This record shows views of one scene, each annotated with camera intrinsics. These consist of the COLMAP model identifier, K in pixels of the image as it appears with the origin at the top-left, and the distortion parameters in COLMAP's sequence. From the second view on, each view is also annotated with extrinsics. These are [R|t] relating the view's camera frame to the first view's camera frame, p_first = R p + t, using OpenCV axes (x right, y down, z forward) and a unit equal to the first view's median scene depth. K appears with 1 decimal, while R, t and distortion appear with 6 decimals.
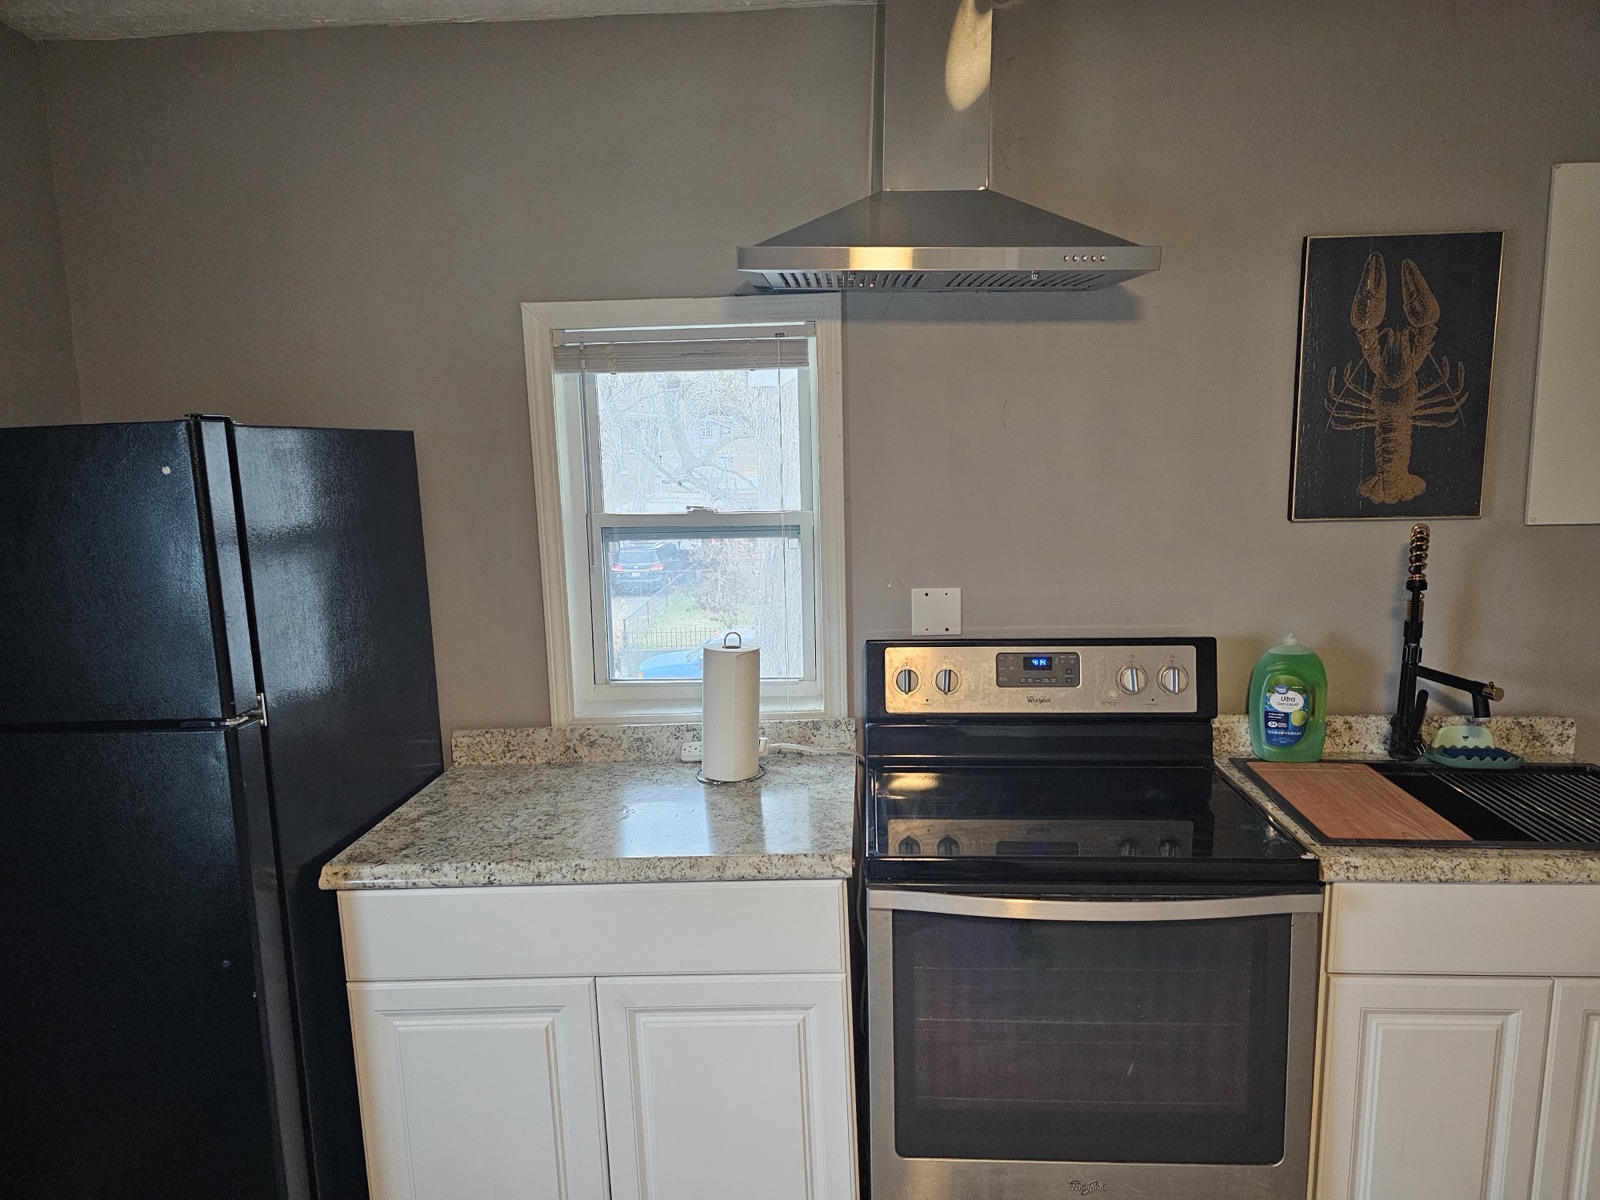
lens RADIAL K [[1038.3, 0, 803.4], [0, 1038.3, 592.3], [0, 0, 1]] dist [0.070307, -0.069803]
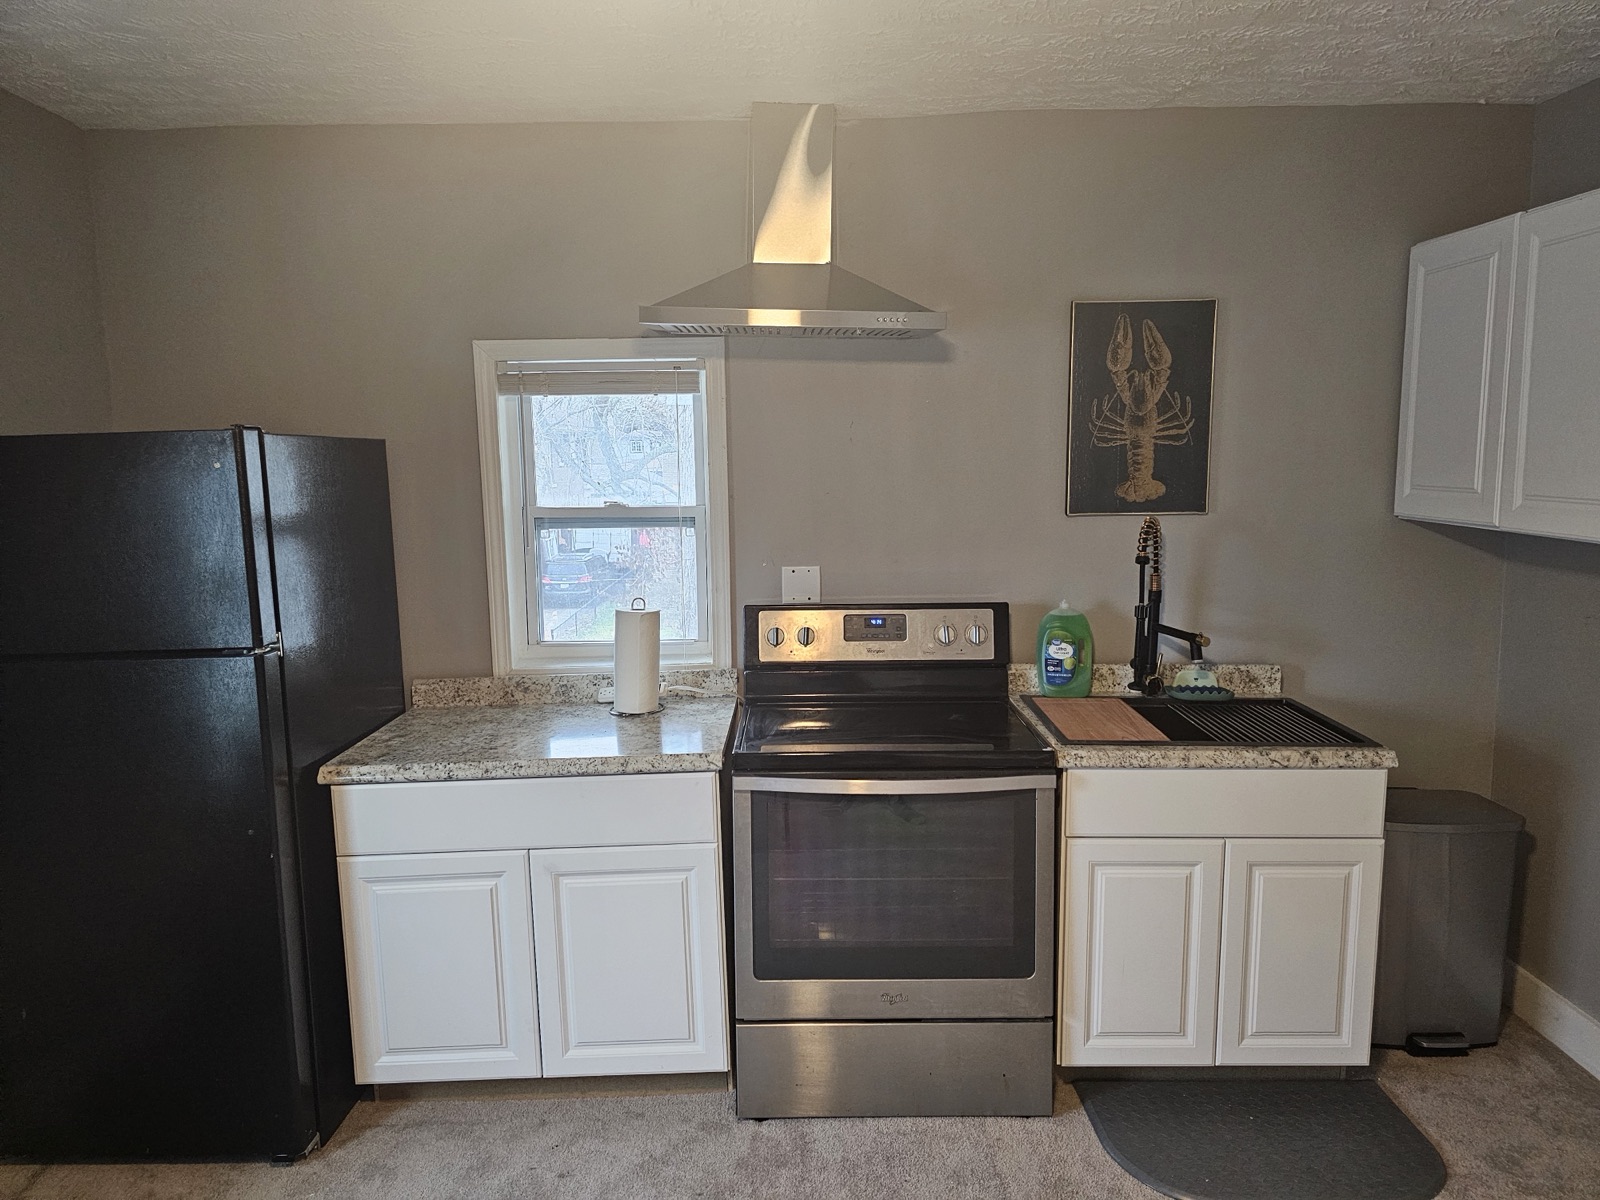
lens RADIAL K [[1067.0, 0, 797.1], [0, 1067.0, 583.4], [0, 0, 1]] dist [0.083364, -0.080129]
pose [[0.998545, 0.002402, 0.053865, 0.056068], [-0.001014, 0.999667, -0.025791, 0.054057], [-0.053909, 0.025699, 0.998215, -0.328740]]
